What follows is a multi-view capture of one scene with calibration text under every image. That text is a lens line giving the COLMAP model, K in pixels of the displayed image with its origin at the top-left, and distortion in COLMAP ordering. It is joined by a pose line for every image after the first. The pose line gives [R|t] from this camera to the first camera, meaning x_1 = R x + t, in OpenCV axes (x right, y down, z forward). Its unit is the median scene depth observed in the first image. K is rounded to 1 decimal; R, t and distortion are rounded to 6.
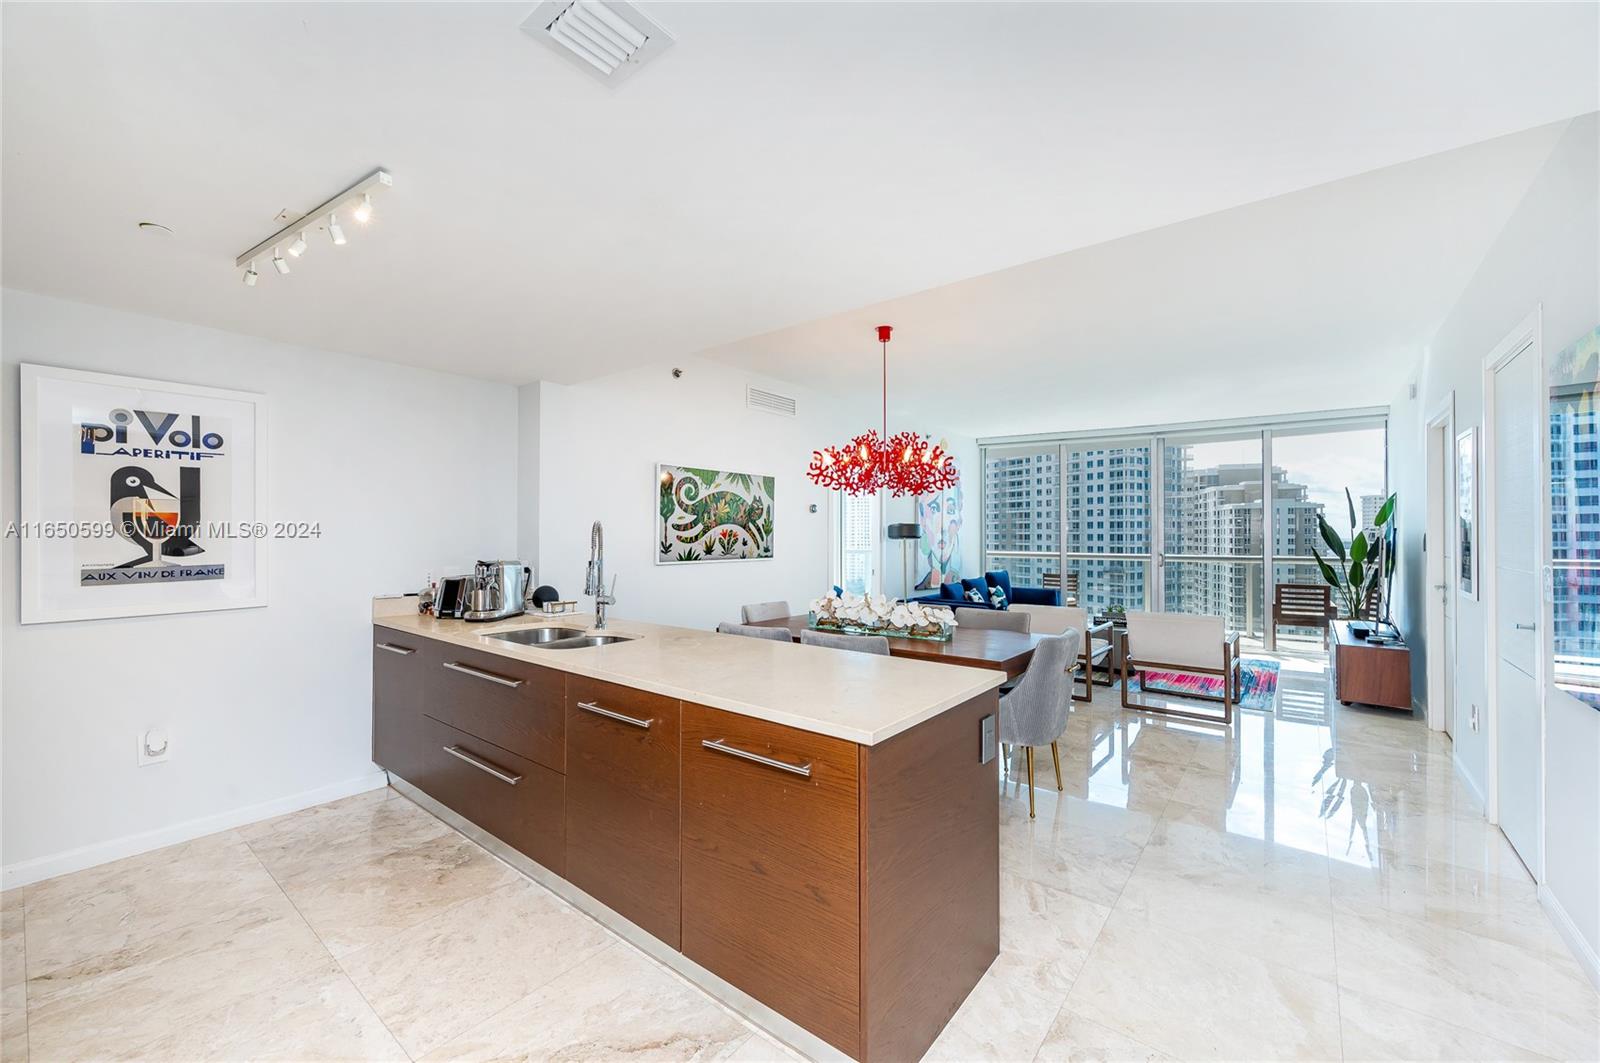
lens RADIAL K [[667.4, 0, 817.6], [0, 667.4, 535.6], [0, 0, 1]] dist [0.018674, -0.007640]
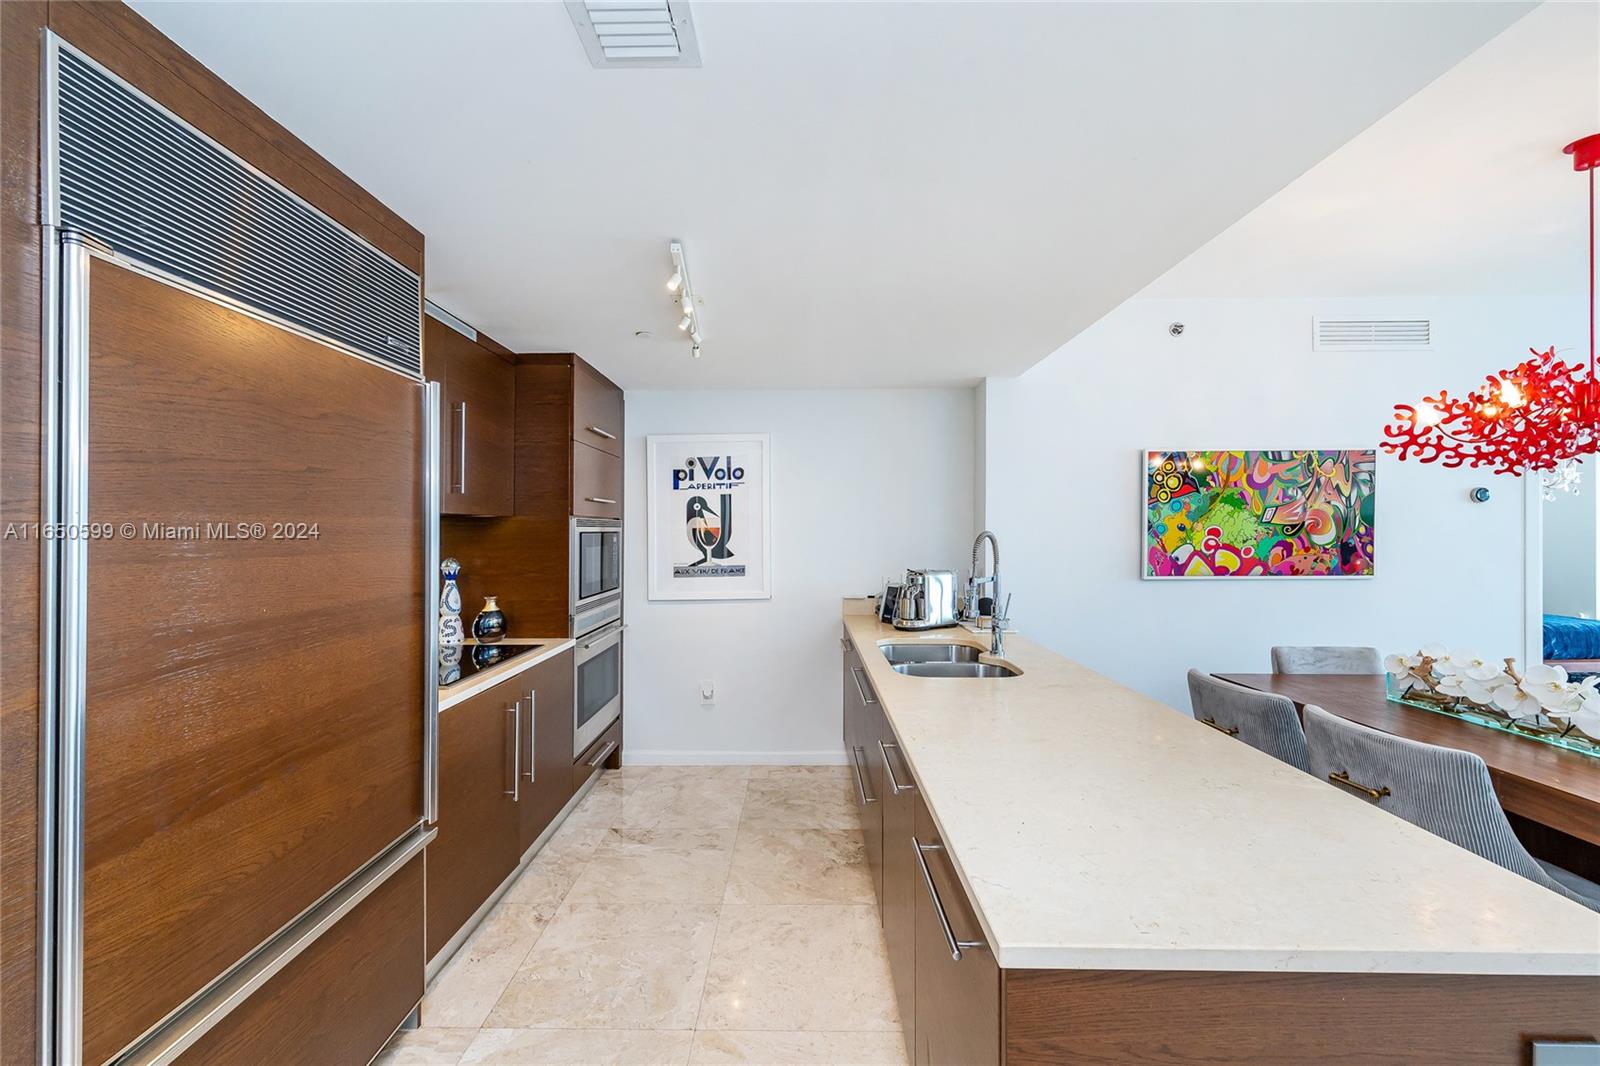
lens RADIAL K [[670.0, 0, 801.8], [0, 670.0, 523.8], [0, 0, 1]] dist [0.000029, -0.000216]
pose [[0.570506, -0.007051, -0.821263, 0.249378], [0.007469, 0.999966, -0.003396, -0.031190], [0.821260, -0.004196, 0.570539, 0.307294]]
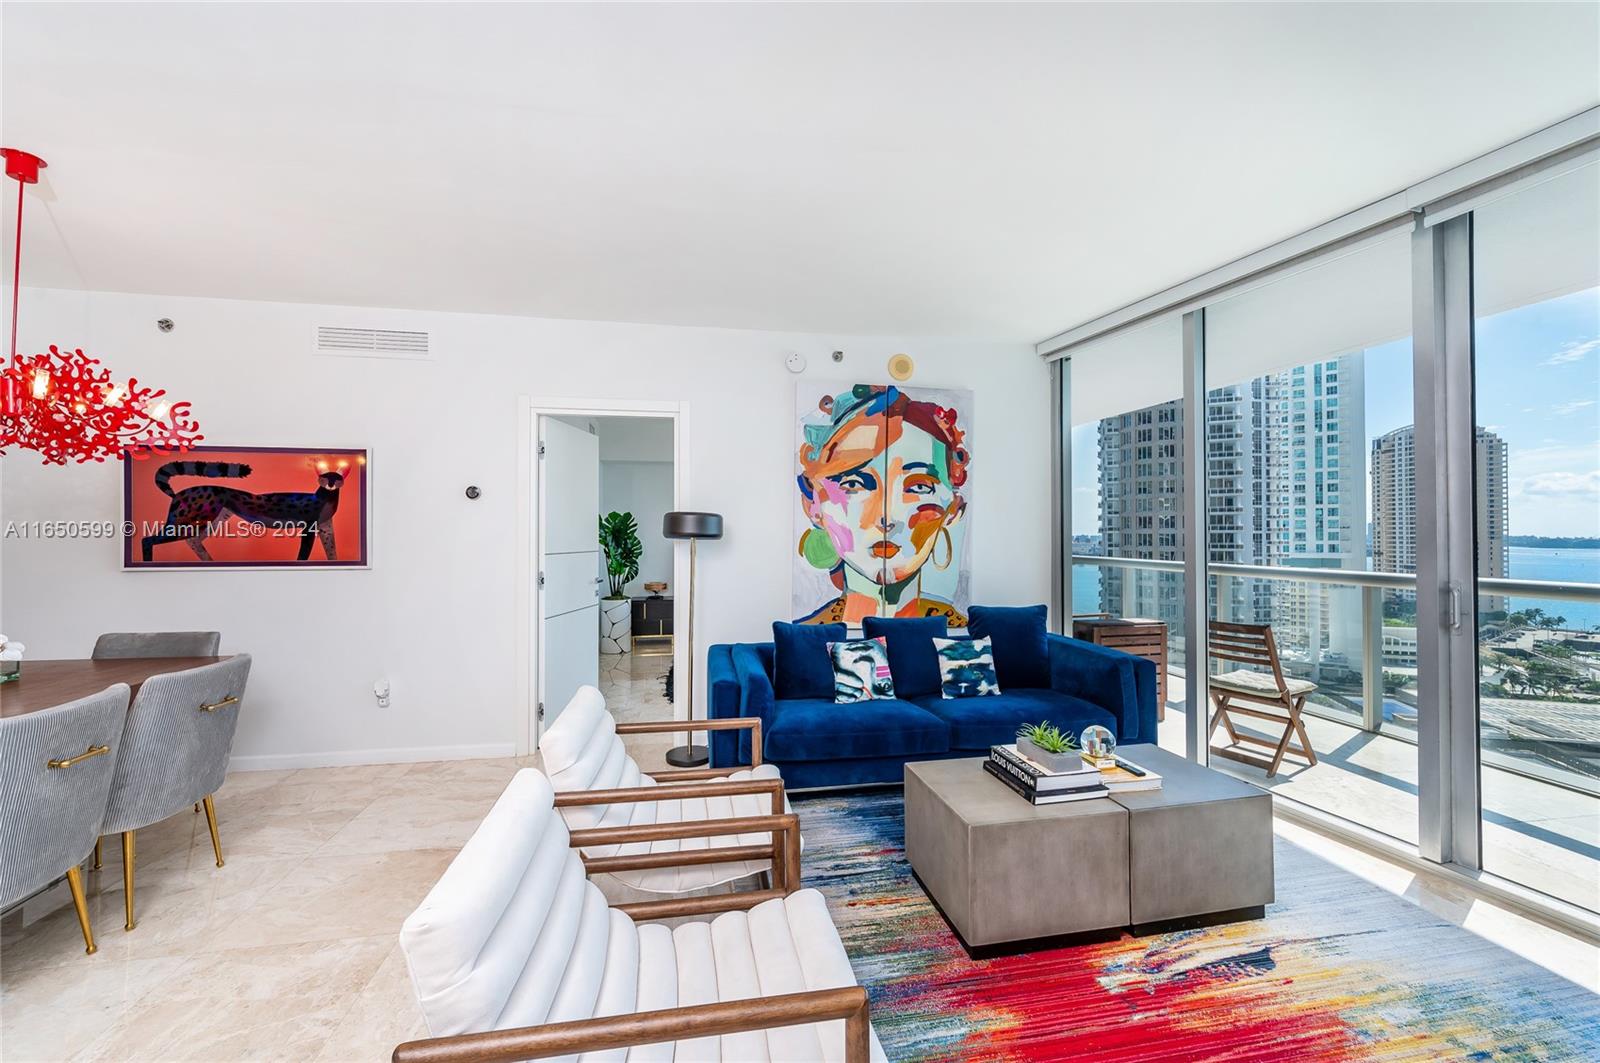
lens RADIAL K [[658.9, 0, 820.3], [0, 658.9, 529.9], [0, 0, 1]] dist [-0.001809, -0.000945]
pose [[0.725347, -0.005895, -0.688358, 1.263255], [0.000489, 0.999967, -0.008049, 0.004159], [0.688383, 0.005502, 0.725327, 1.411209]]
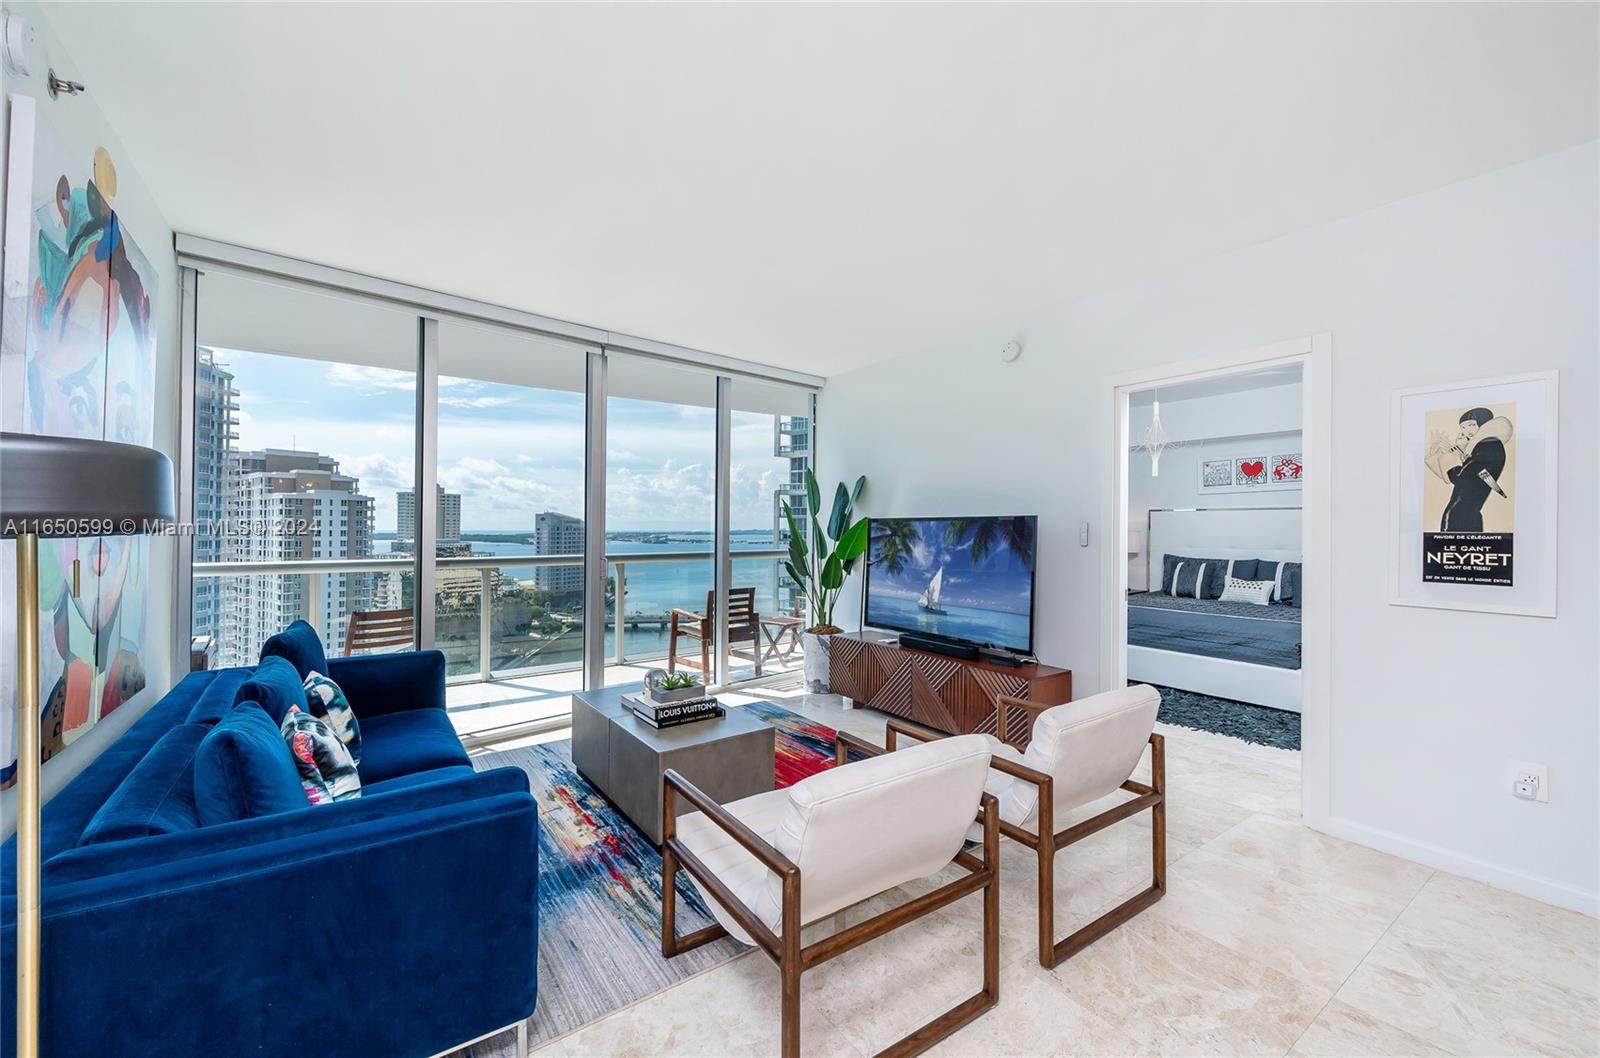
lens RADIAL K [[646.0, 0, 803.5], [0, 646.0, 523.2], [0, 0, 1]] dist [0.000488, 0.000039]
pose [[0.313211, 0.005827, 0.949666, 0.090645], [0.000460, 0.999980, -0.006287, 0.005225], [-0.949684, 0.002406, 0.313202, 1.645399]]
